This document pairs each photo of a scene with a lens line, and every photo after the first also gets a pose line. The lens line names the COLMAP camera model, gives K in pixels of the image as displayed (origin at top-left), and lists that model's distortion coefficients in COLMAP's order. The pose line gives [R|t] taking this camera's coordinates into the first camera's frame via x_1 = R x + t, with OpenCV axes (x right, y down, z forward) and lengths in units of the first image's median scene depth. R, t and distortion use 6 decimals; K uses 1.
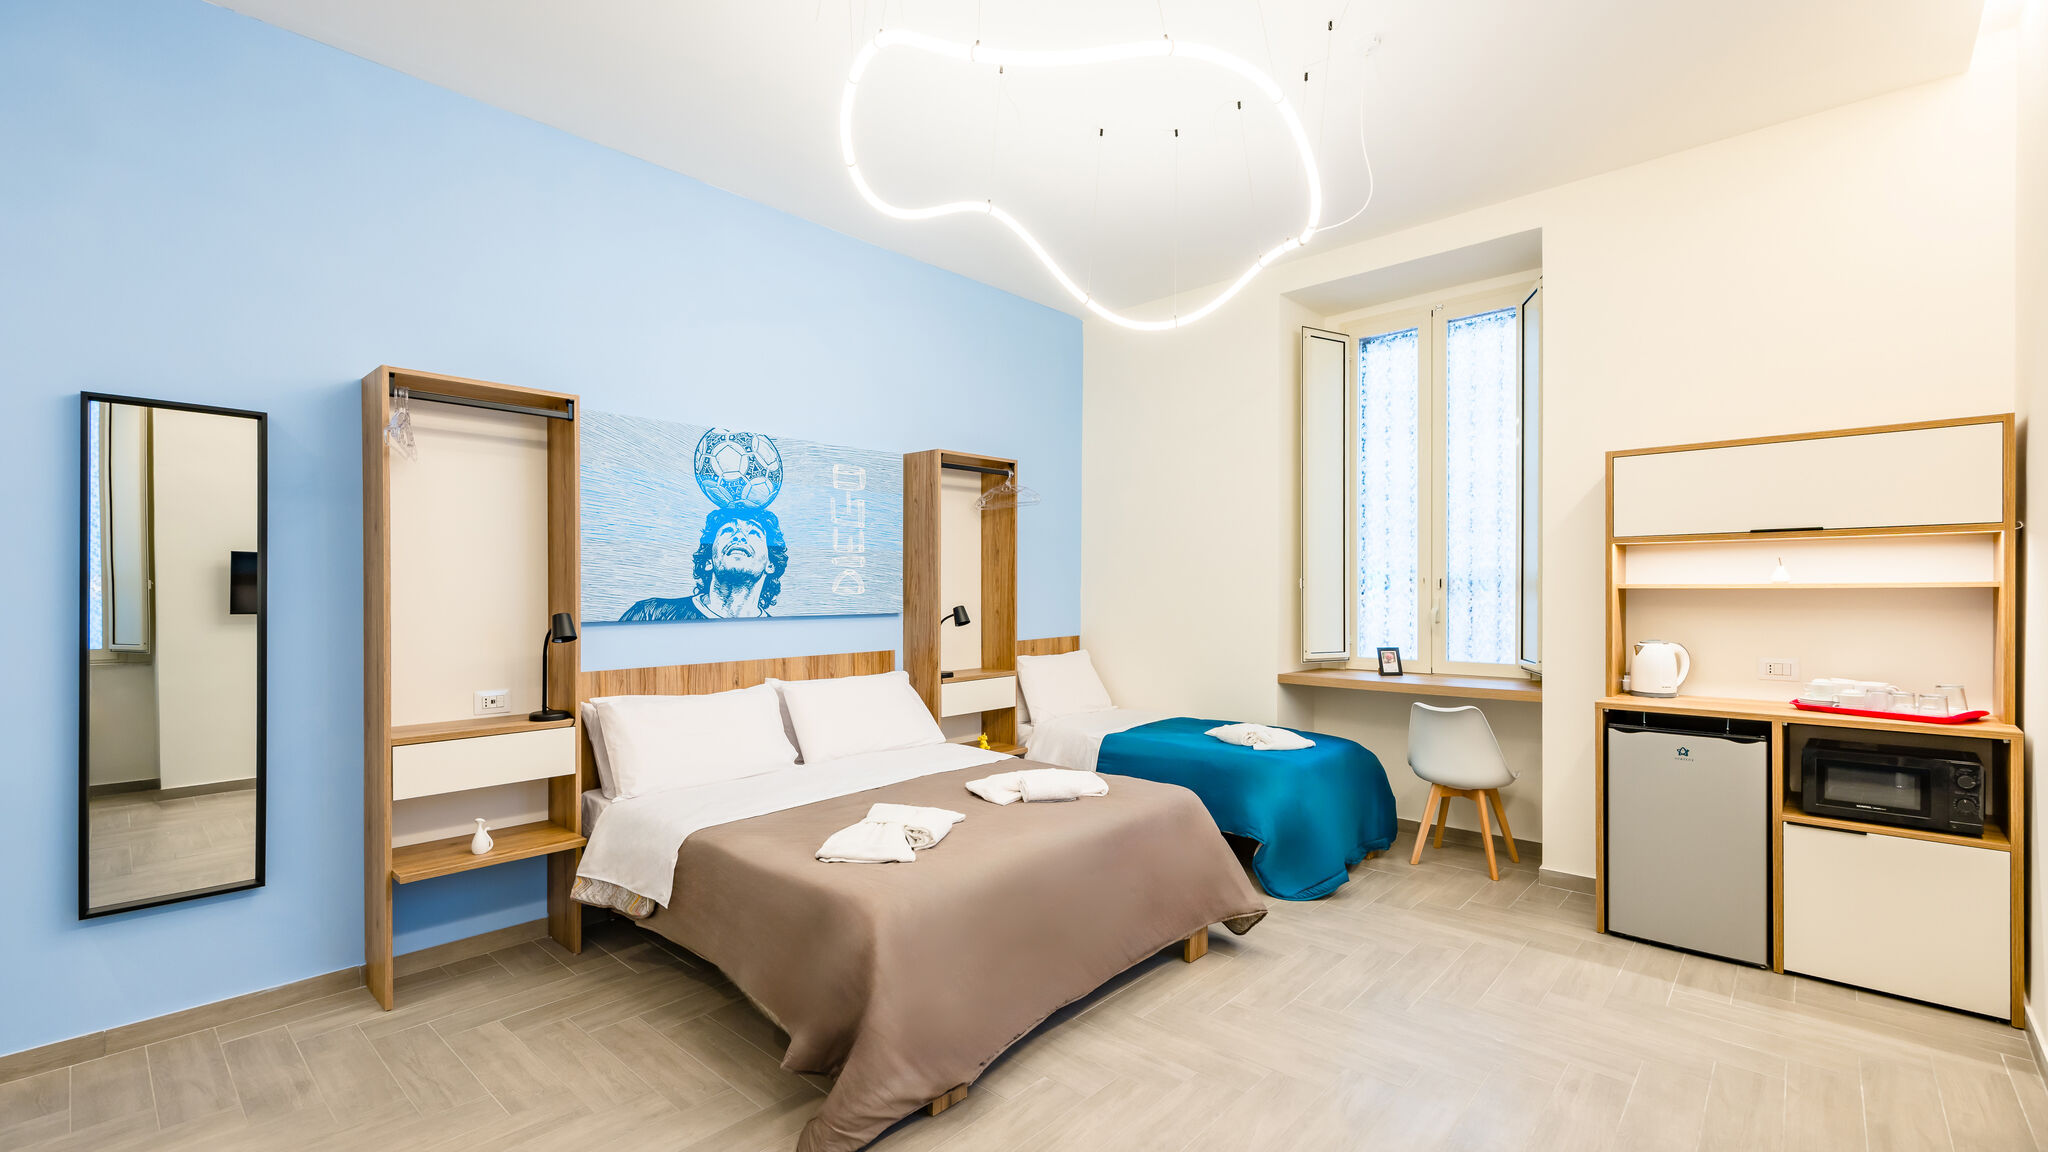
lens RADIAL K [[878.4, 0, 1019.4], [0, 878.4, 597.7], [0, 0, 1]] dist [0.003331, 0.000495]
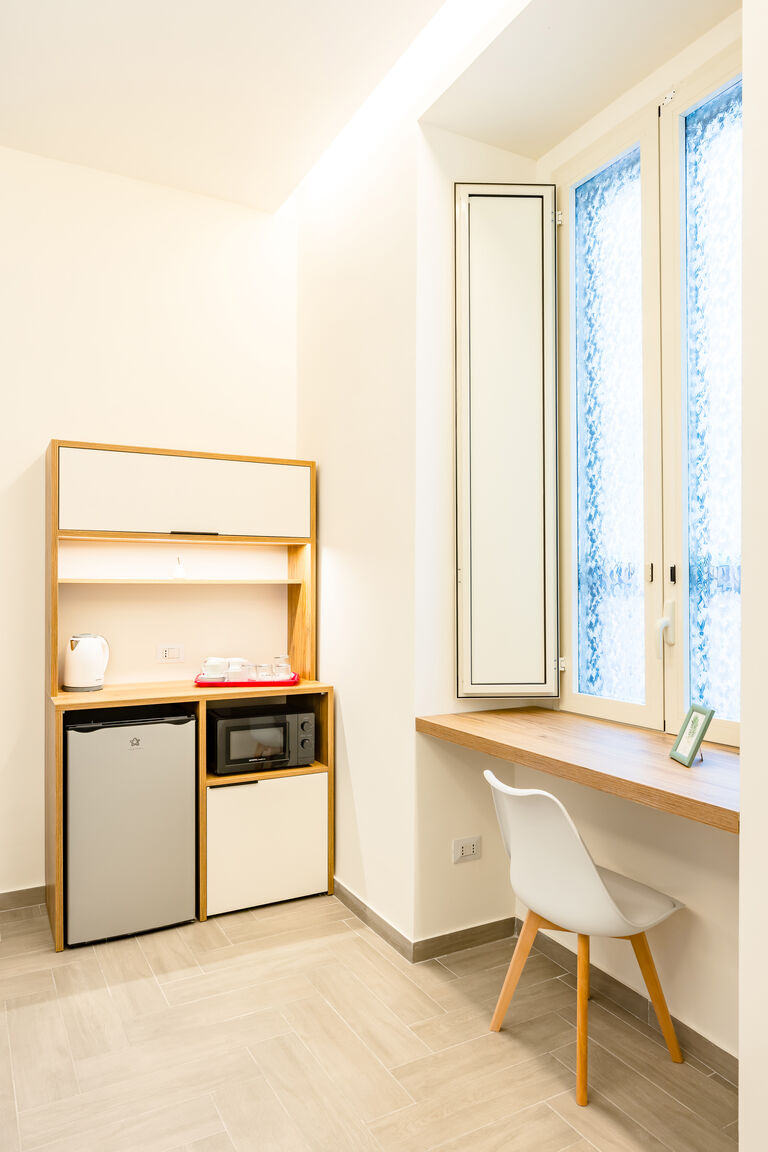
lens RADIAL K [[745.5, 0, 393.9], [0, 745.5, 582.7], [0, 0, 1]] dist [-0.013077, 0.005271]
pose [[0.303159, 0.008469, 0.952902, 0.012026], [0.003845, 0.999942, -0.010110, -0.000742], [-0.952932, 0.006729, 0.303109, 0.350987]]
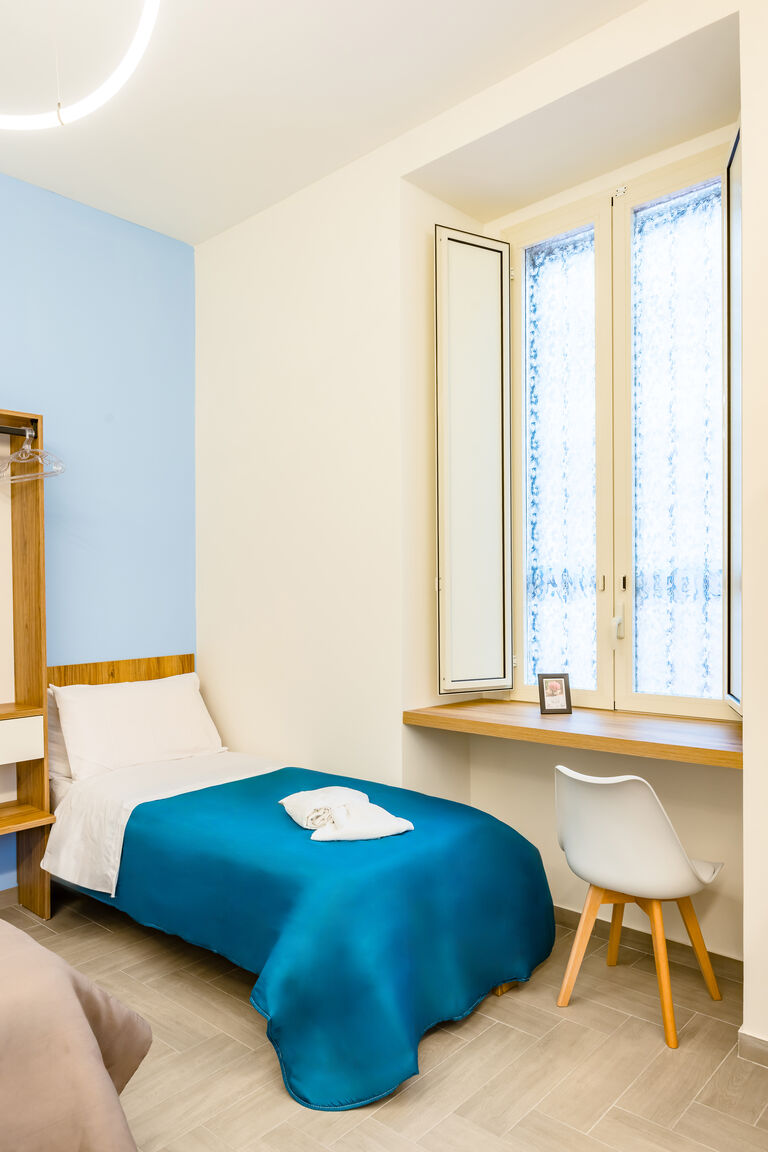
lens RADIAL K [[791.4, 0, 381.9], [0, 791.4, 606.5], [0, 0, 1]] dist [-0.010231, 0.010738]
pose [[0.999921, -0.007269, 0.010288, 0.321371], [0.007187, 0.999943, 0.007942, -0.004314], [-0.010345, -0.007868, 0.999916, 0.424326]]
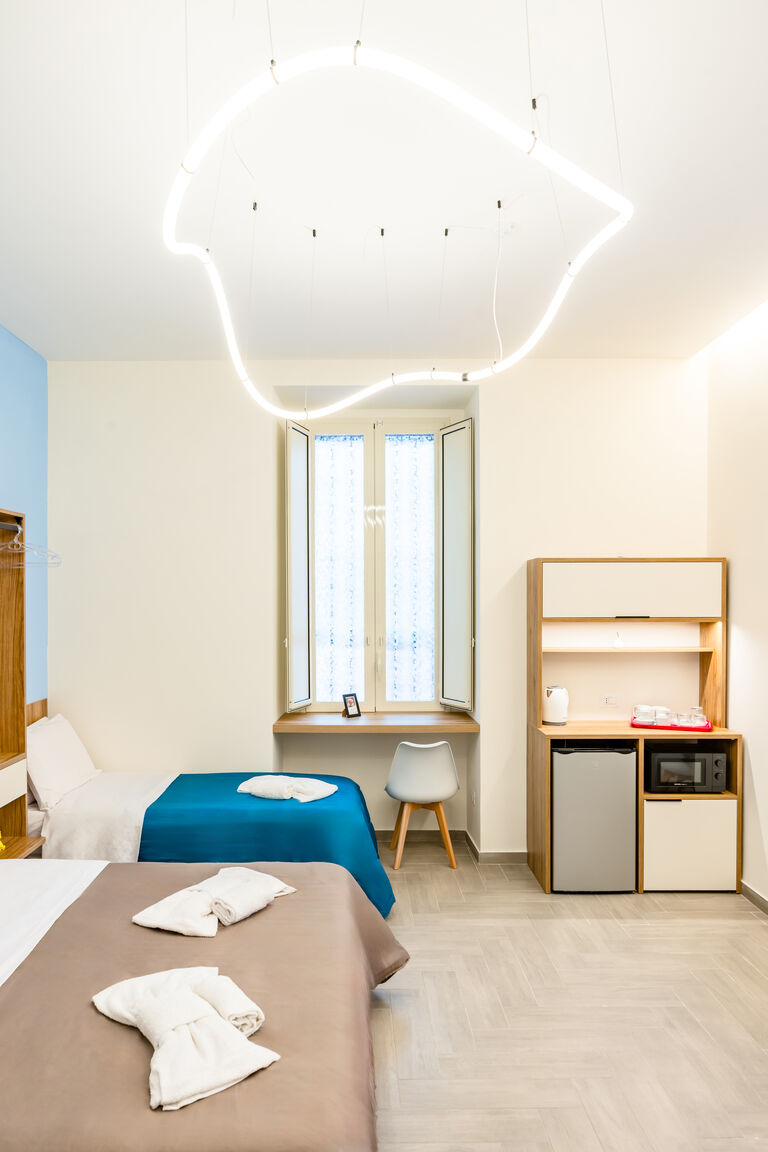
lens RADIAL K [[745.5, 0, 365.7], [0, 745.5, 618.0], [0, 0, 1]] dist [-0.013077, 0.005271]
pose [[0.724762, -0.012398, 0.688888, -0.325159], [0.003638, 0.999893, 0.014168, -0.074481], [-0.688990, -0.007763, 0.724729, 0.271546]]
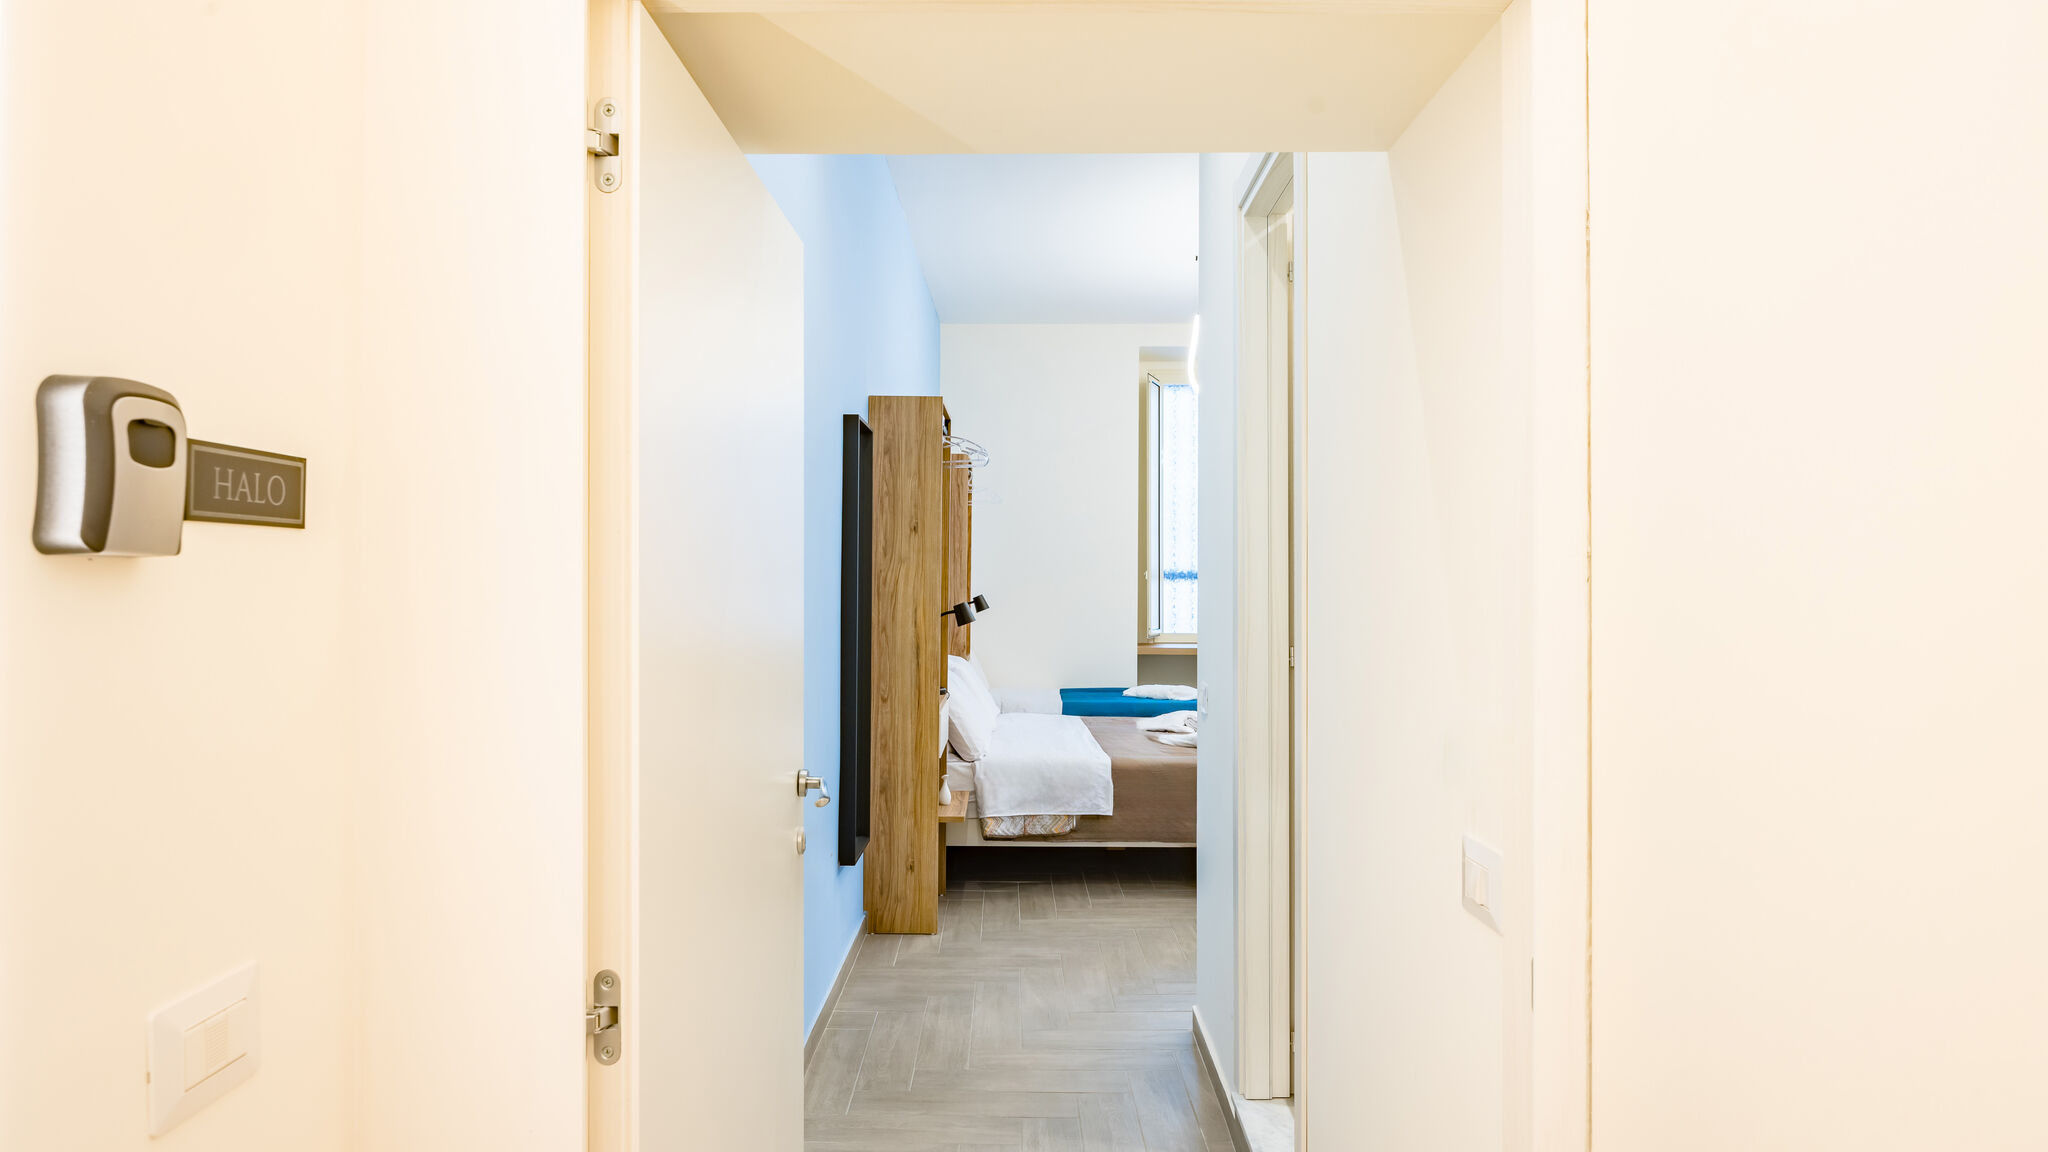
lens RADIAL K [[1249.4, 0, 1019.5], [0, 1249.4, 574.4], [0, 0, 1]] dist [-0.000492, 0.000185]
pose [[0.724265, 0.007524, 0.689480, -1.242591], [0.003879, 0.999880, -0.014986, 0.010960], [-0.689510, 0.013528, 0.724149, -0.200445]]
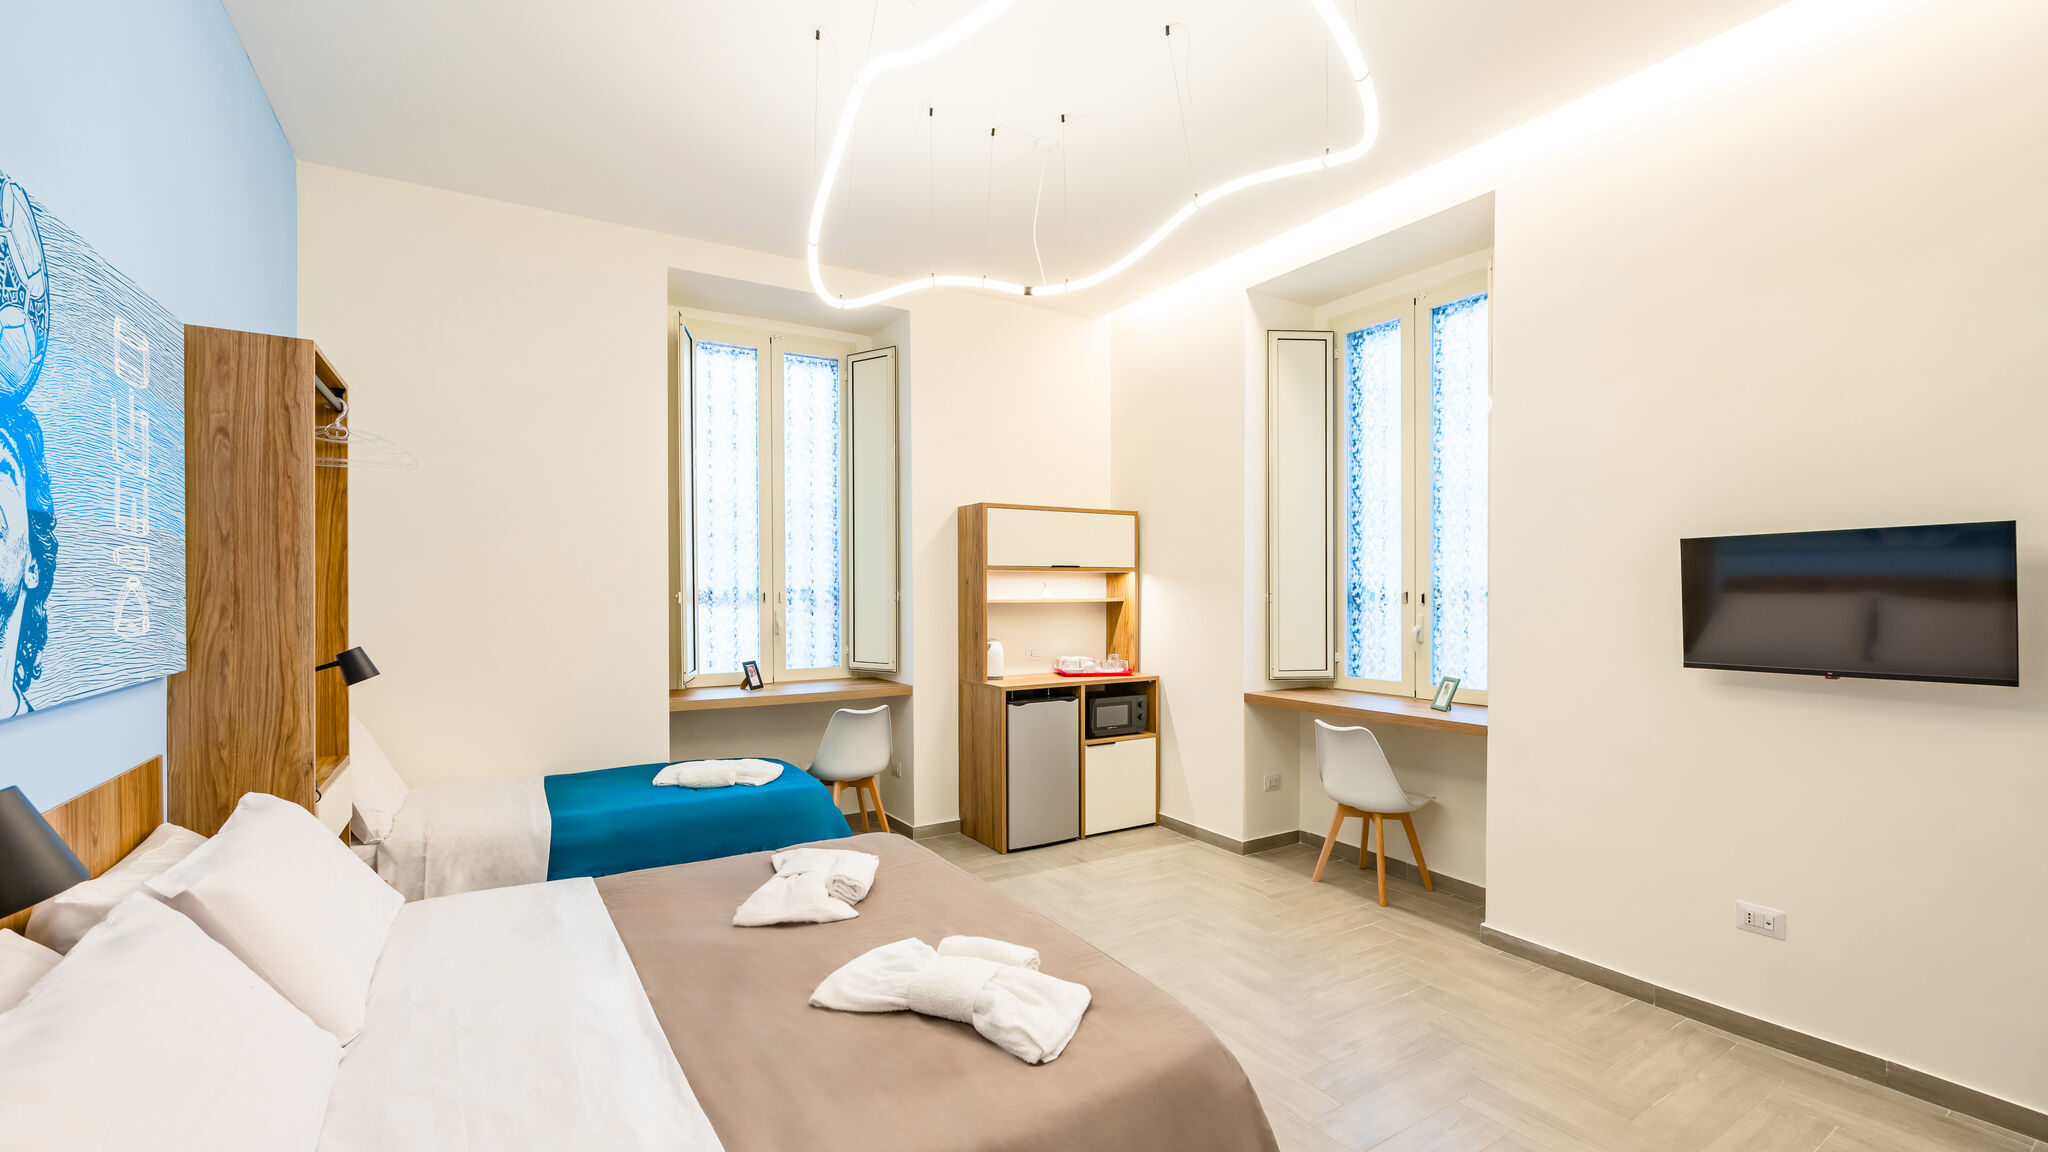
lens RADIAL K [[839.0, 0, 1010.6], [0, 839.0, 602.1], [0, 0, 1]] dist [-0.010685, 0.000133]
pose [[0.264400, -0.012973, 0.964326, -0.496386], [0.006998, 0.999909, 0.011533, -0.023261], [-0.964388, 0.003699, 0.264467, 0.534871]]
